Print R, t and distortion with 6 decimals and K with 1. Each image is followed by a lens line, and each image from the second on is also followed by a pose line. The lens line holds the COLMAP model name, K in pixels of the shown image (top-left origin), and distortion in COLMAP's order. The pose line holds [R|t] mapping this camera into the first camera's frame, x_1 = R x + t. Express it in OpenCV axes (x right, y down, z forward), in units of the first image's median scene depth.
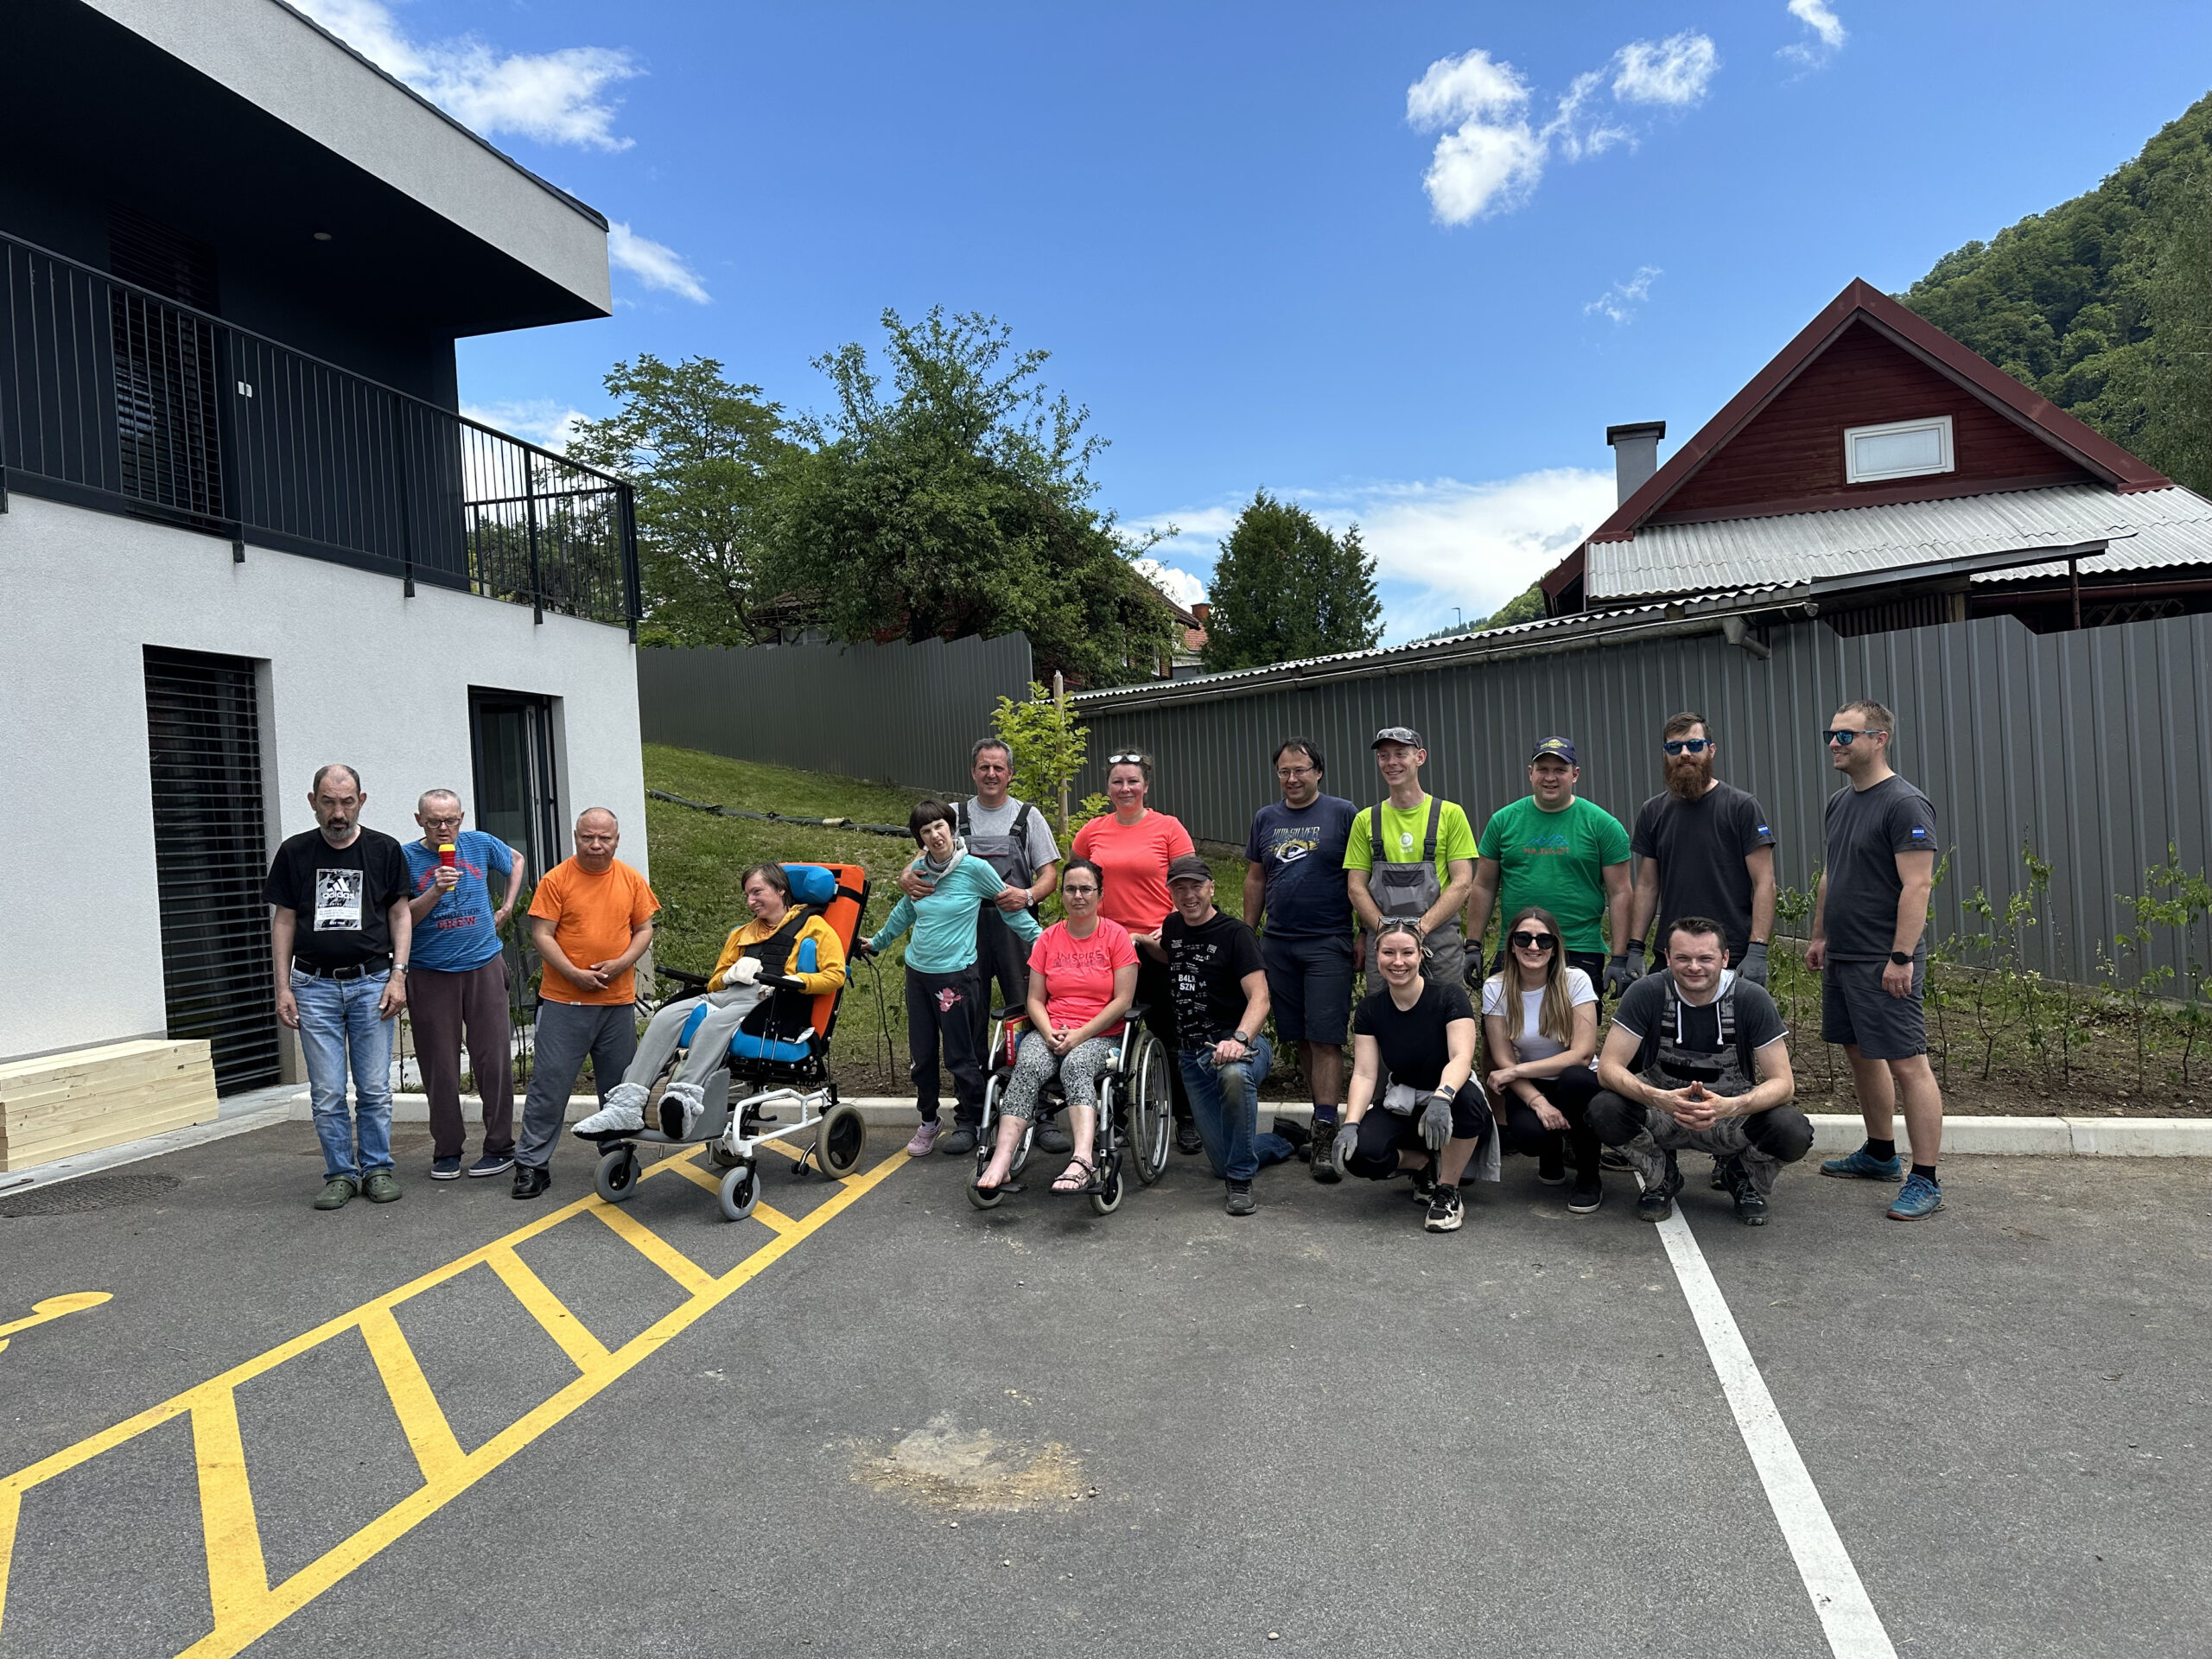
lens RADIAL K [[1579.4, 0, 1097.7], [0, 1579.4, 841.9], [0, 0, 1]] dist [0.072814, -0.061252]
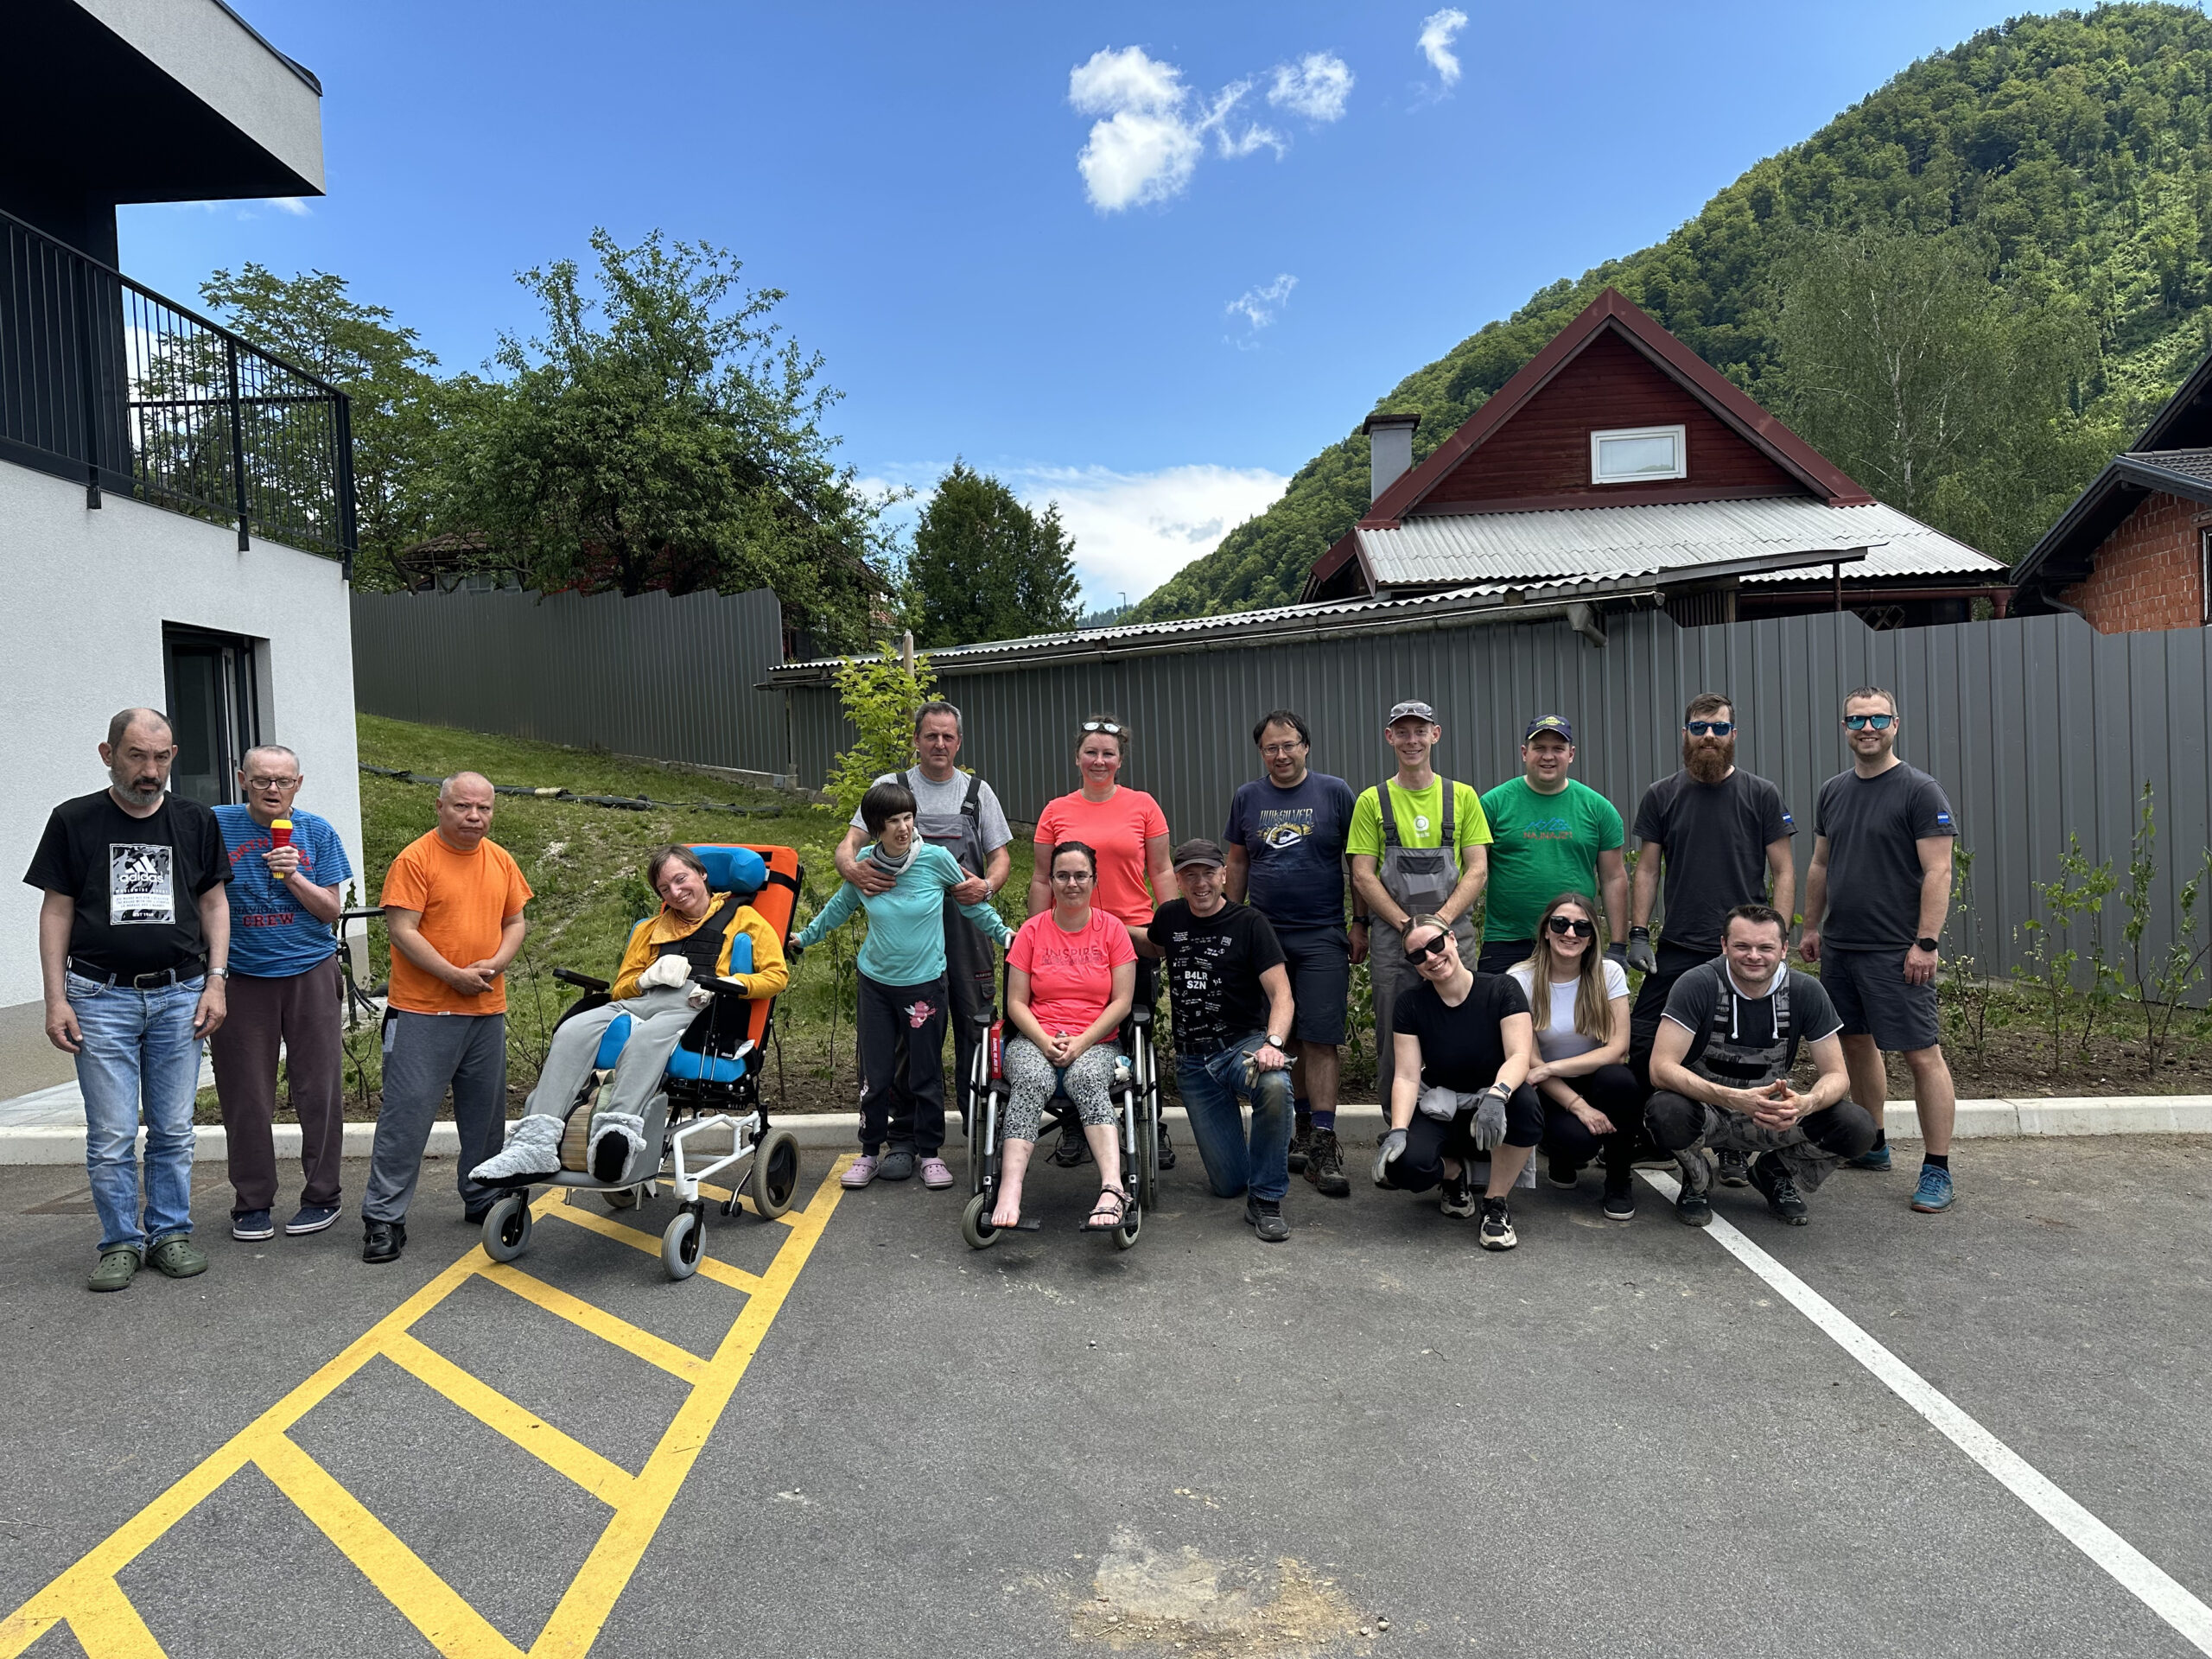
lens RADIAL K [[1579.4, 0, 1112.4], [0, 1579.4, 837.0], [0, 0, 1]] dist [0.072814, -0.061252]
pose [[0.972588, 0.006882, 0.232434, -0.186402], [-0.009387, 0.999909, 0.009674, 0.000125], [-0.232346, -0.011591, 0.972564, 0.138300]]
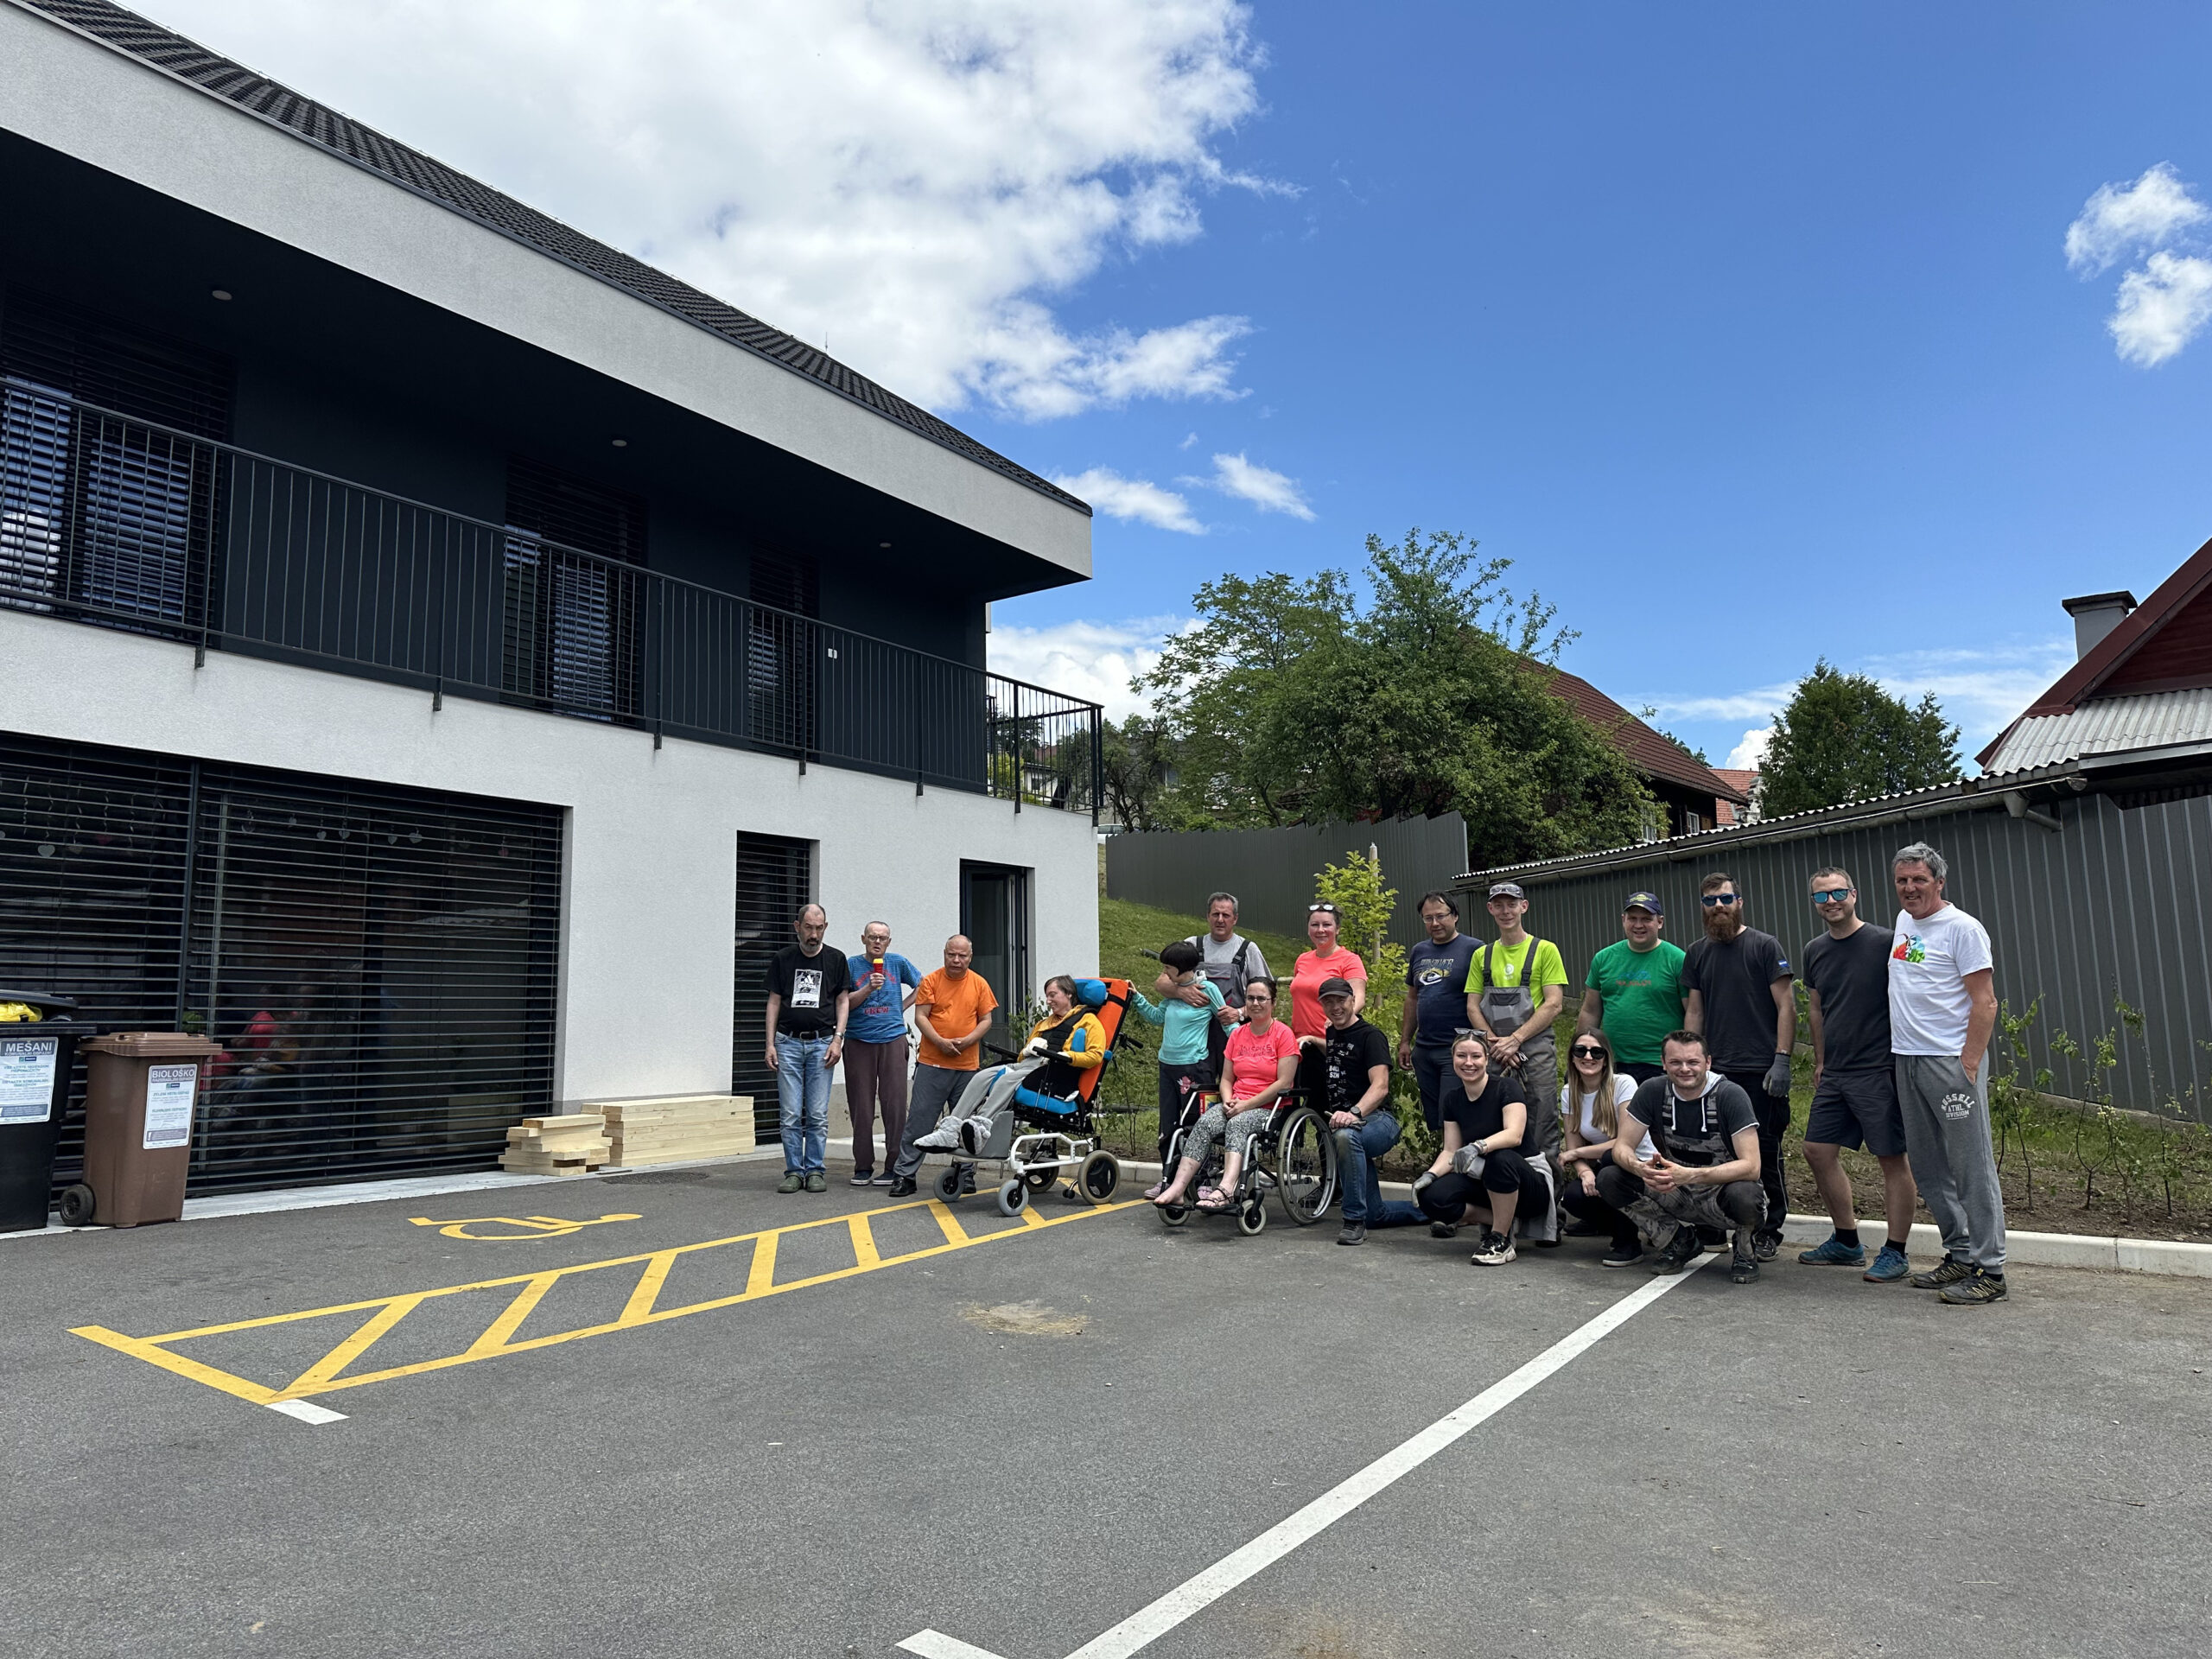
lens RADIAL K [[1579.4, 0, 1076.3], [0, 1579.4, 818.0], [0, 0, 1]] dist [0.072814, -0.061252]
pose [[0.921957, -0.012134, -0.387101, 0.363495], [-0.037777, 0.991925, -0.121065, 0.044881], [0.385445, 0.126240, 0.914055, -0.323932]]
